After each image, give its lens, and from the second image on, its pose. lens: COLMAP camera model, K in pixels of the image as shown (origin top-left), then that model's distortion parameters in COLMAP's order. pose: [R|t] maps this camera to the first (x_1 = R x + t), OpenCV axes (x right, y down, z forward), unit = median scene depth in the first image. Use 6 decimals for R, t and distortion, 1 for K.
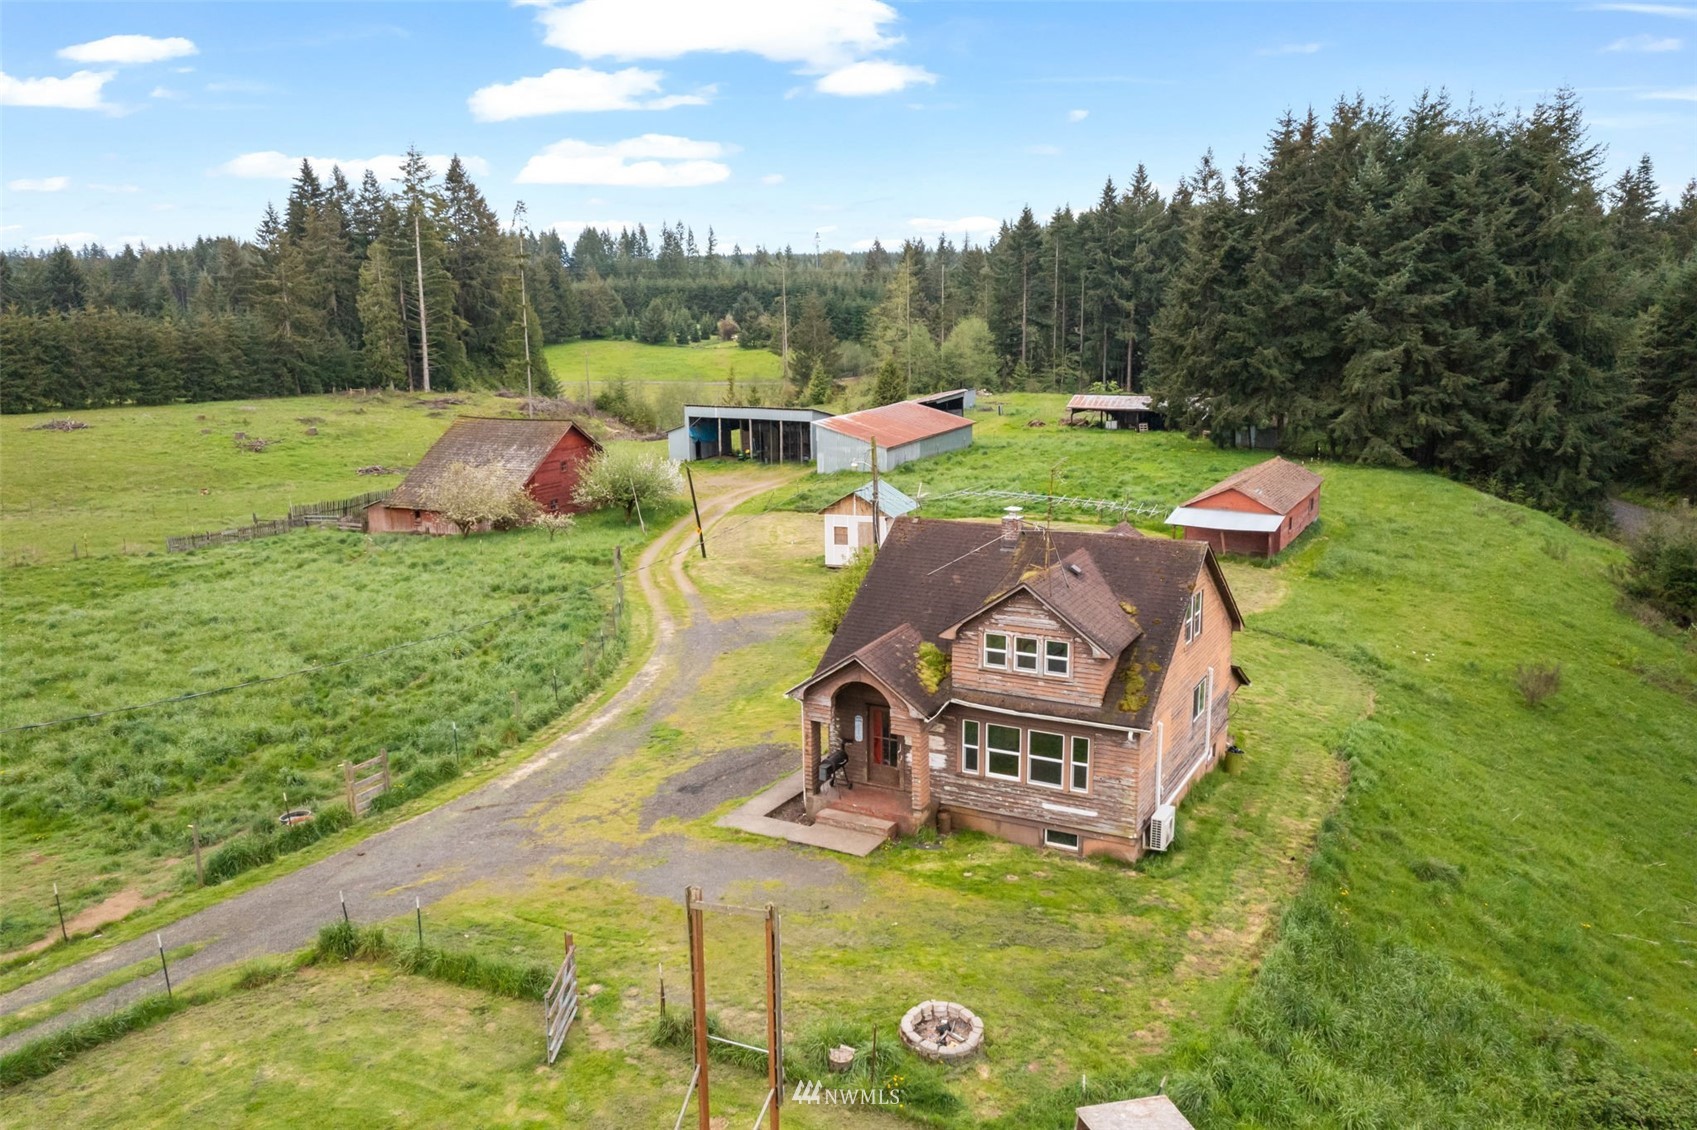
lens RADIAL K [[1333.0, 0, 844.8], [0, 1333.0, 607.1], [0, 0, 1]] dist [0.001402, 0.001942]
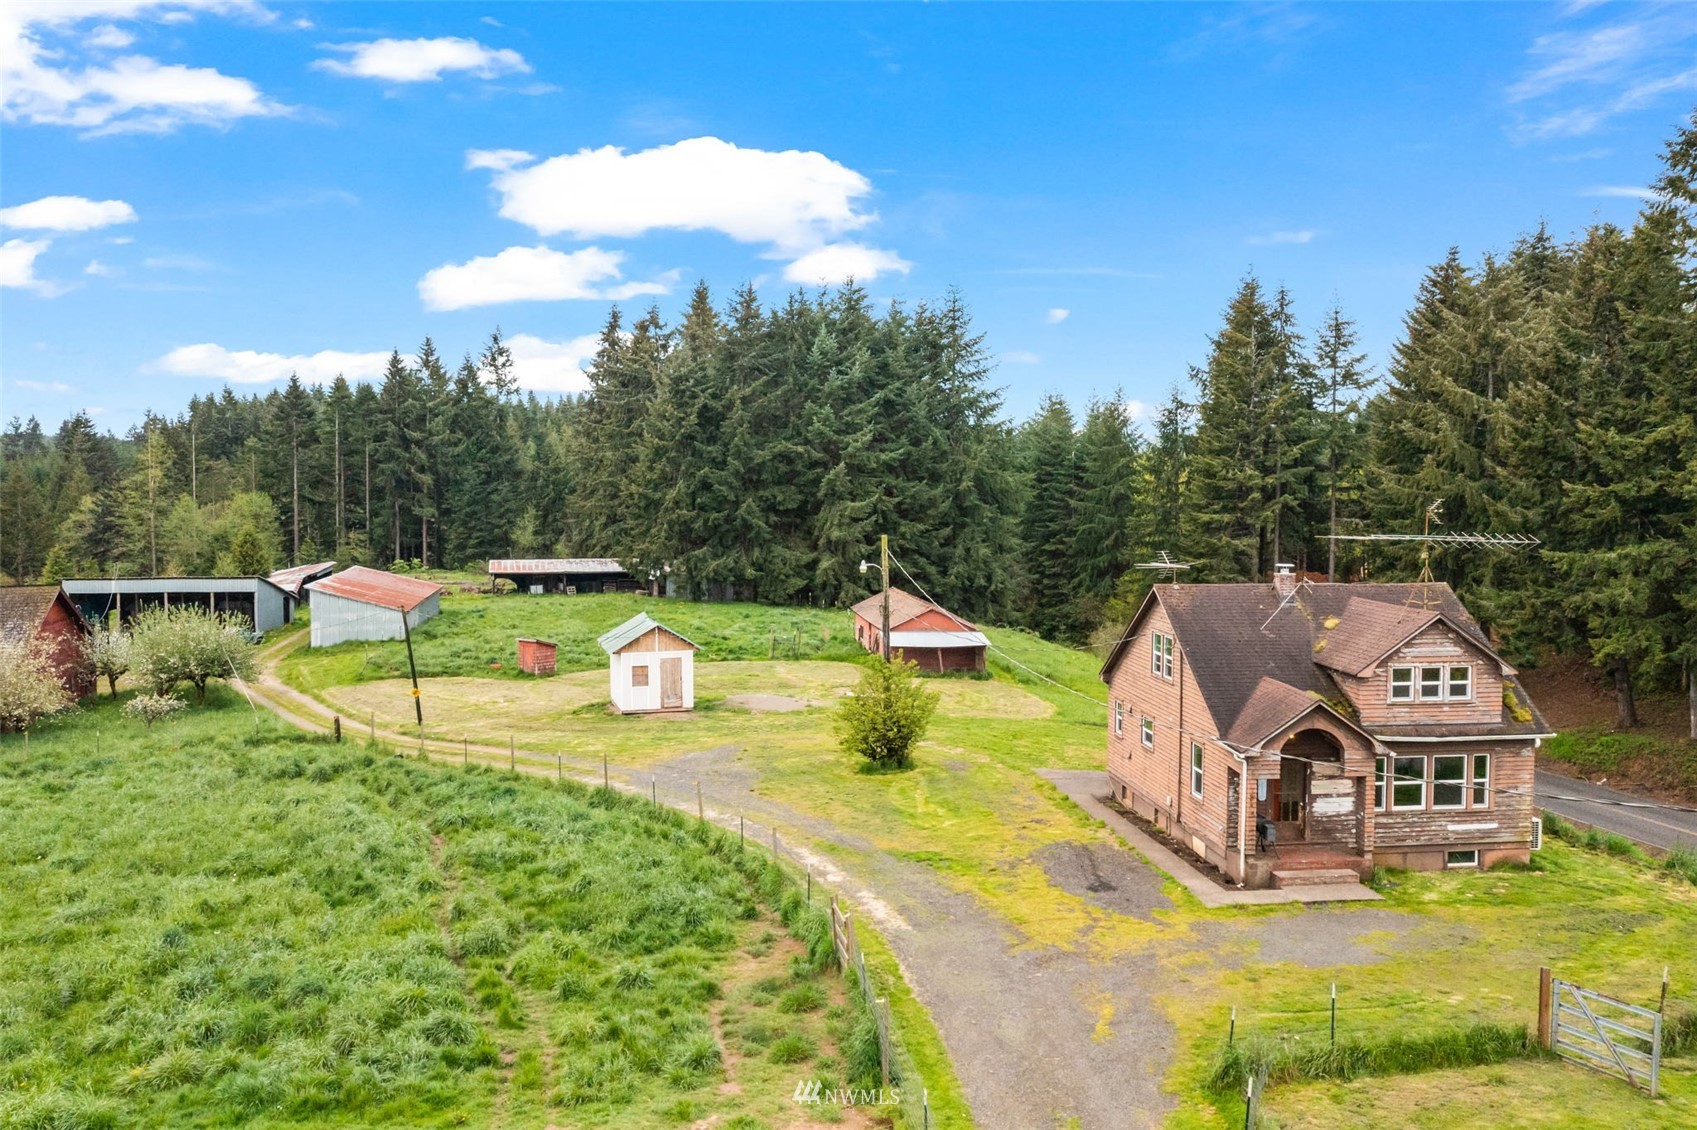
lens RADIAL K [[1377.0, 0, 910.8], [0, 1377.0, 555.6], [0, 0, 1]] dist [-0.002168, 0.006444]
pose [[0.818916, -0.026990, 0.573279, -0.352953], [0.126859, 0.982698, -0.134951, 0.013168], [-0.559718, 0.183239, 0.808171, 0.137686]]
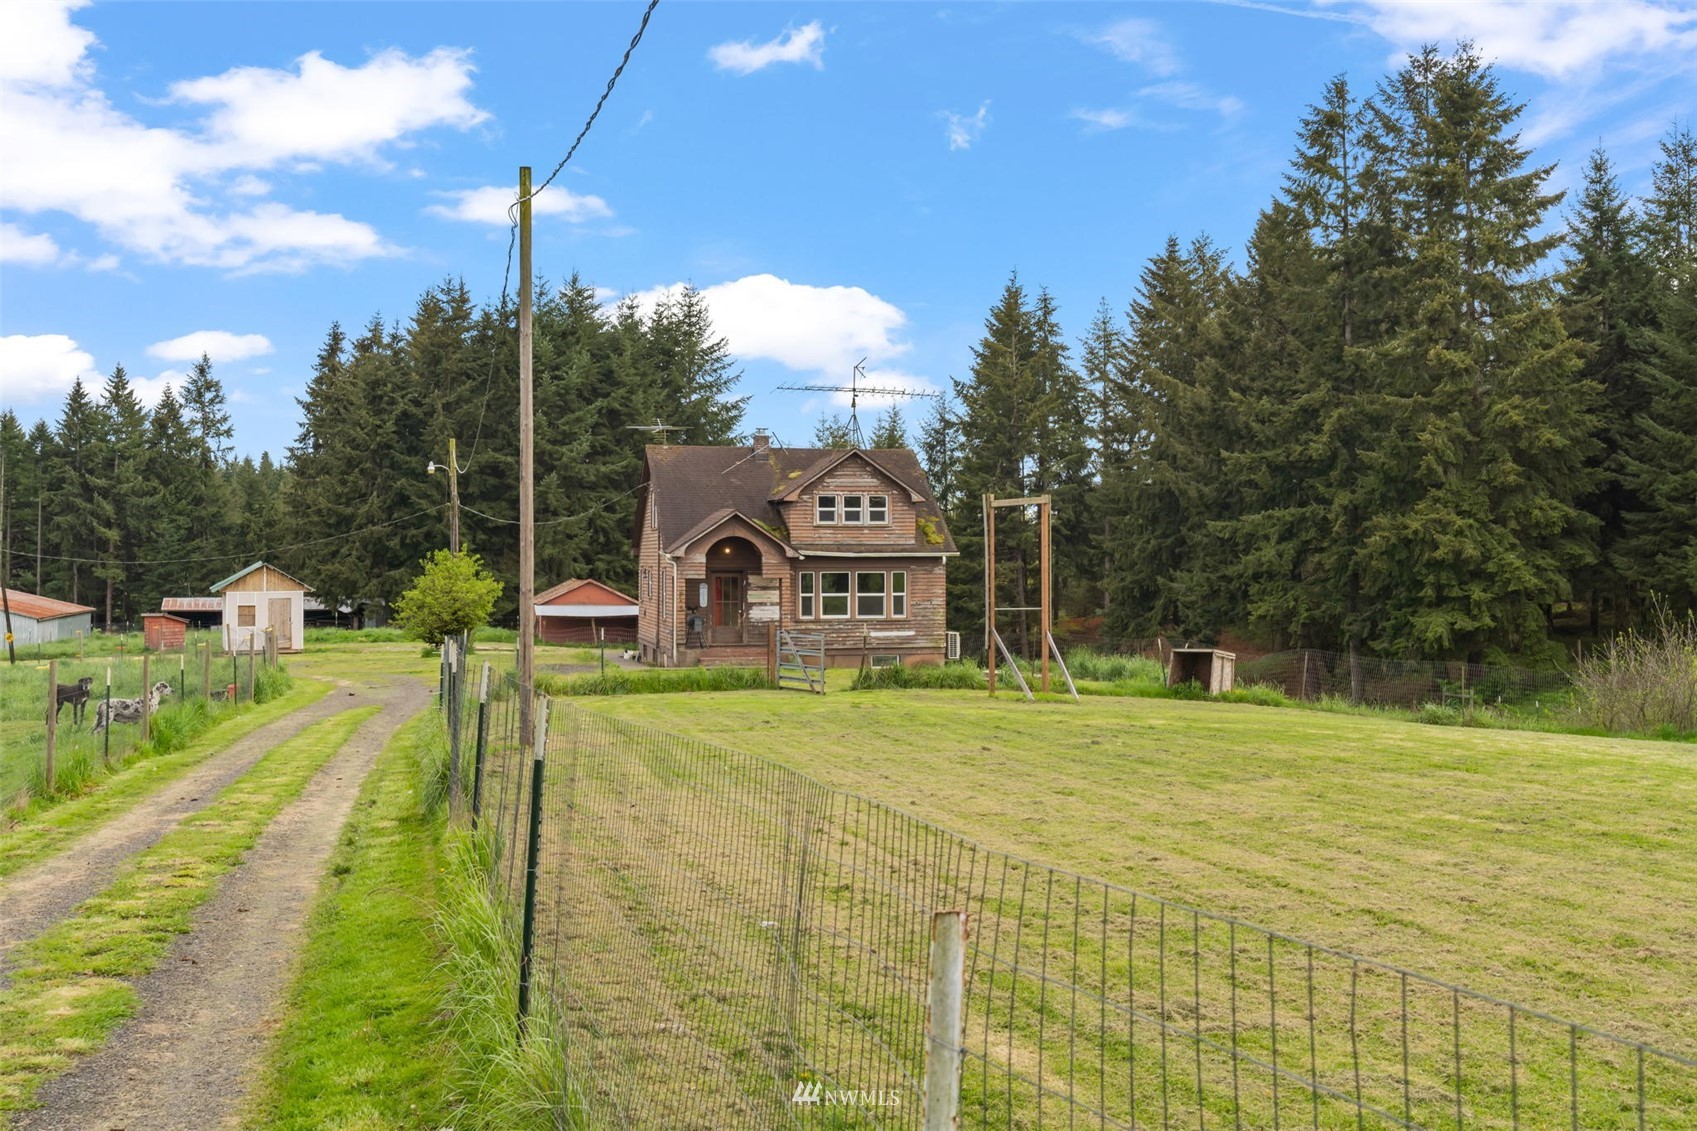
lens RADIAL K [[1637.5, 0, 868.8], [0, 1637.5, 512.4], [0, 0, 1]] dist [0.004246, 0.024416]
pose [[0.767985, 0.020024, 0.640154, -0.354911], [0.146426, 0.967550, -0.205930, 0.151479], [-0.623504, 0.251886, 0.740132, -0.062484]]
